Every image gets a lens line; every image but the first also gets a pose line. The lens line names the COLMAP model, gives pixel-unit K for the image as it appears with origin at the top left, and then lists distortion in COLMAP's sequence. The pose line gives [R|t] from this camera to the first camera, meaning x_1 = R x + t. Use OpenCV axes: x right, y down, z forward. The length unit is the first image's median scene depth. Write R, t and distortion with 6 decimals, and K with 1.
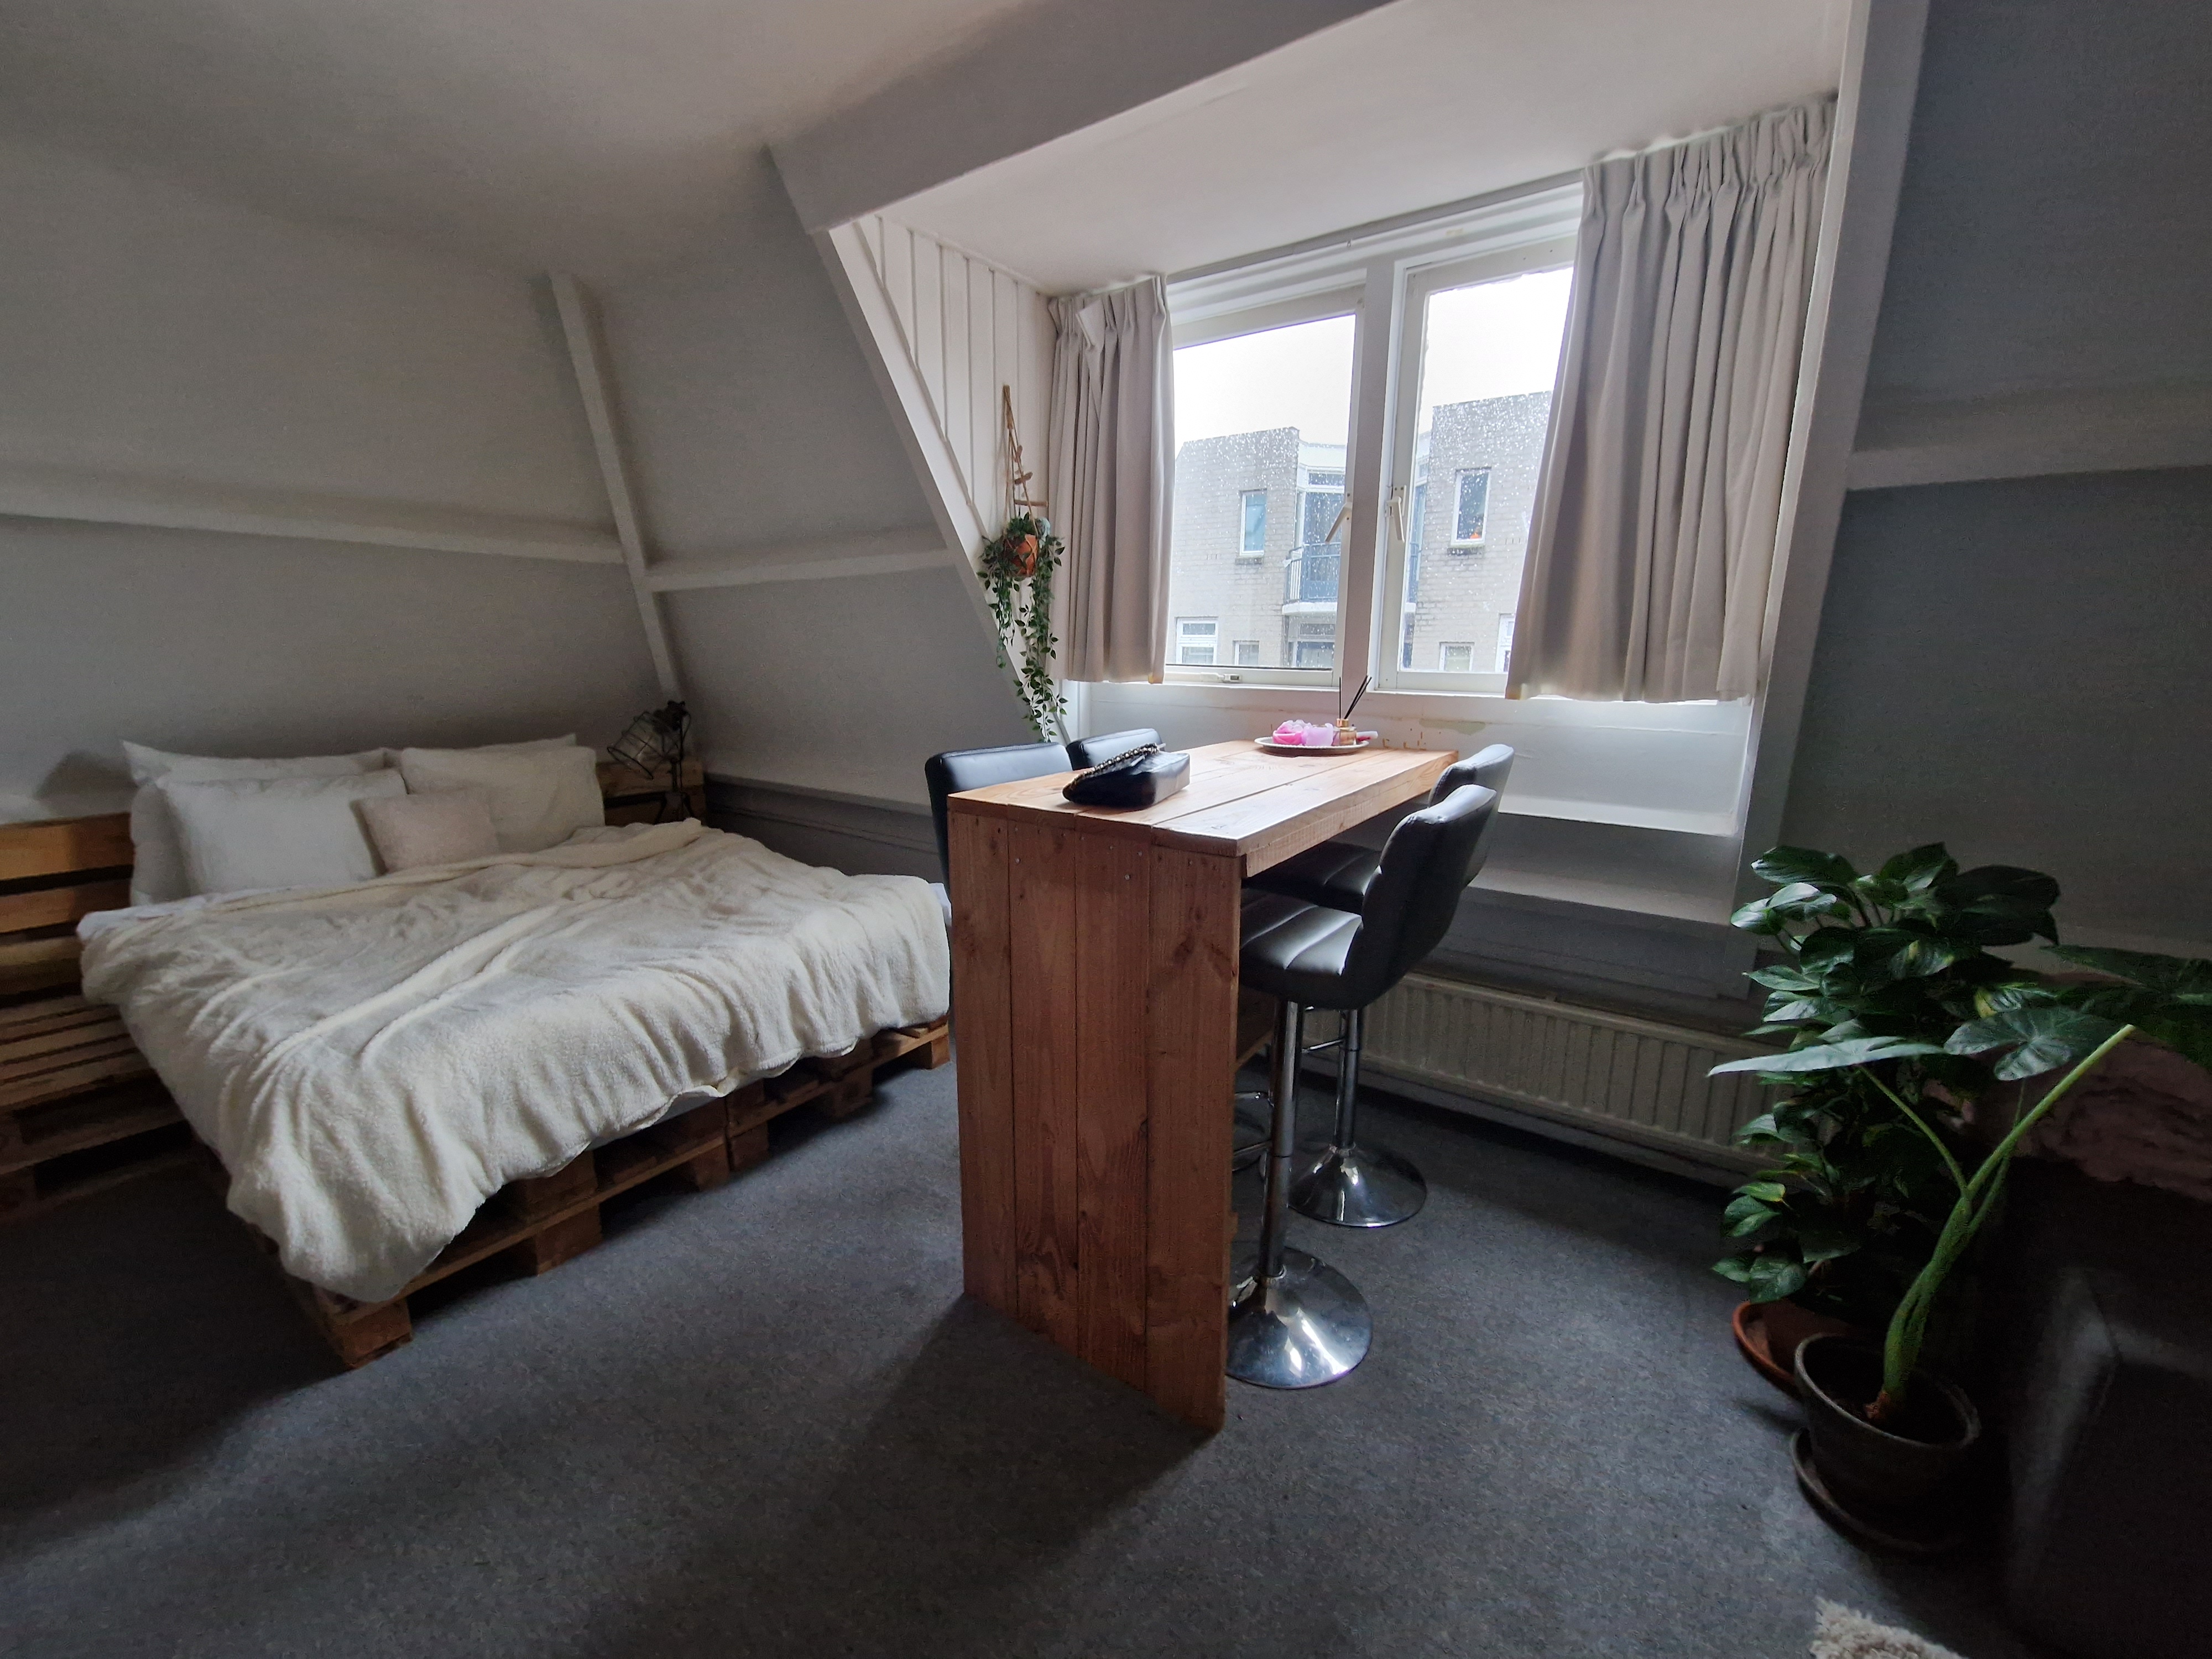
lens RADIAL K [[897.1, 0, 1078.2], [0, 897.1, 832.6], [0, 0, 1]] dist [0.000859, -0.003243]
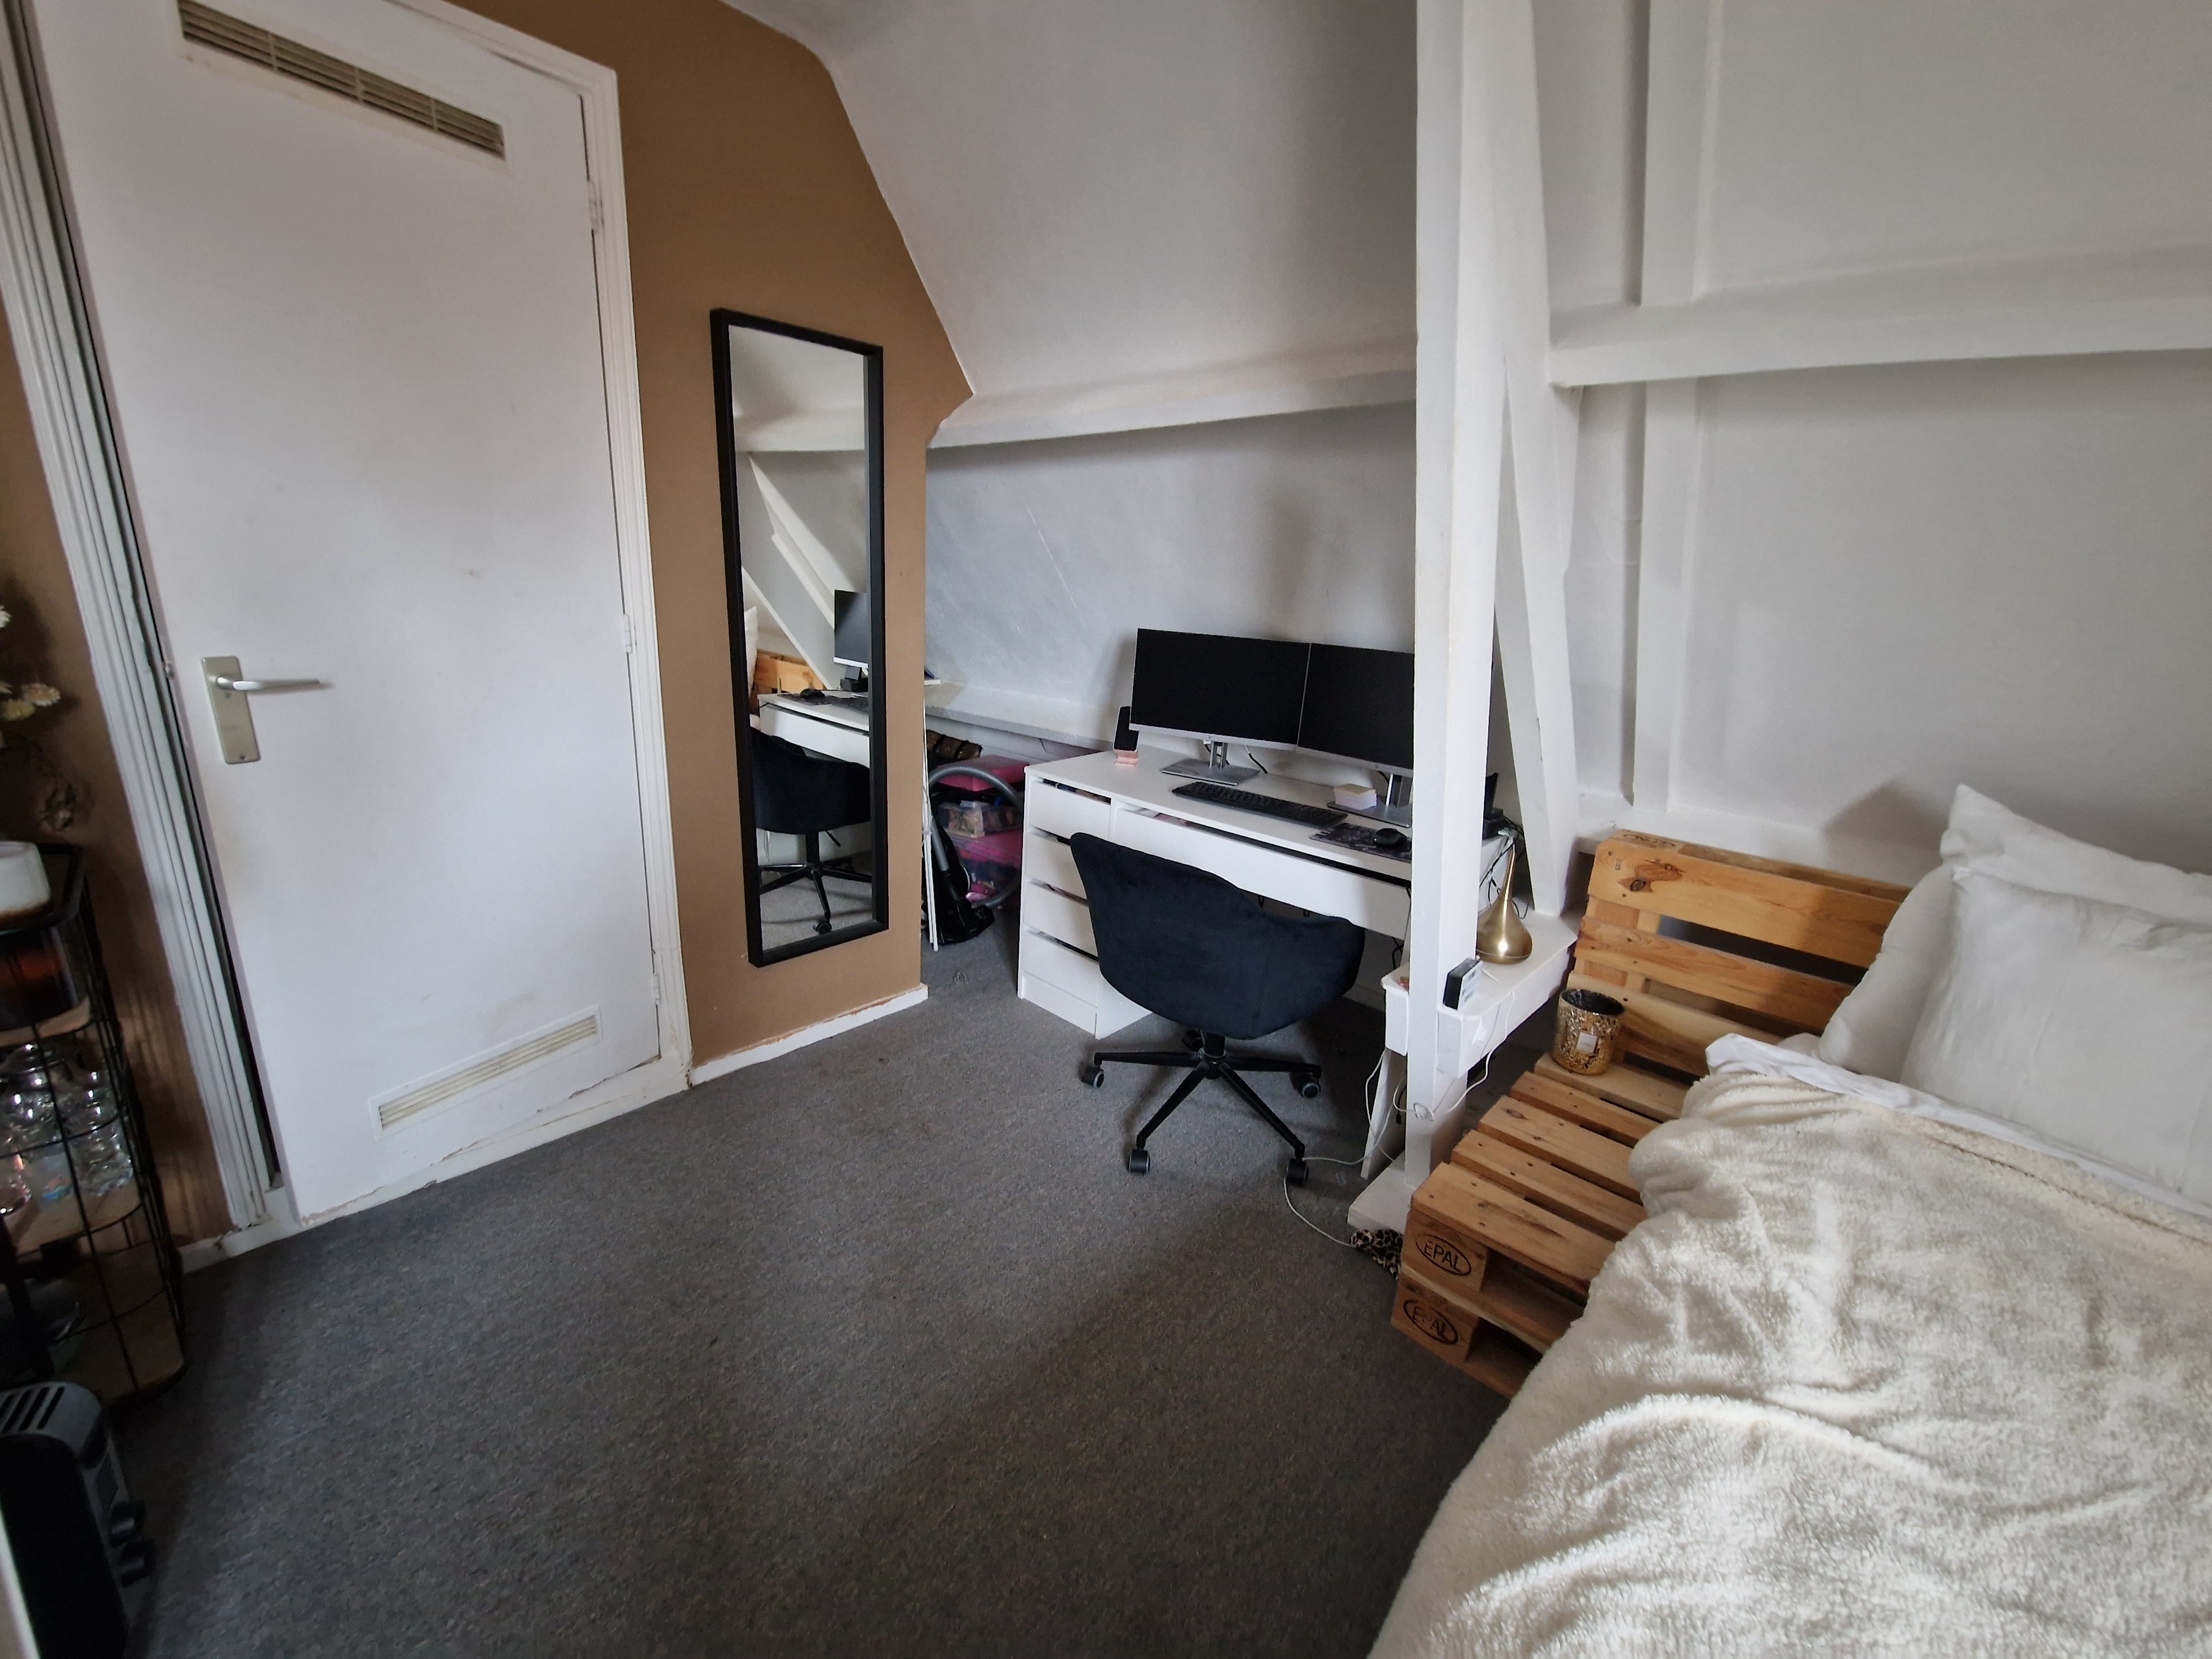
lens RADIAL K [[897.1, 0, 1078.2], [0, 897.1, 832.6], [0, 0, 1]] dist [0.000859, -0.003243]
pose [[-0.136339, 0.259741, -0.956005, -0.432738], [-0.246854, 0.925670, 0.286704, -0.101439], [0.959414, 0.275082, -0.062086, 0.507815]]
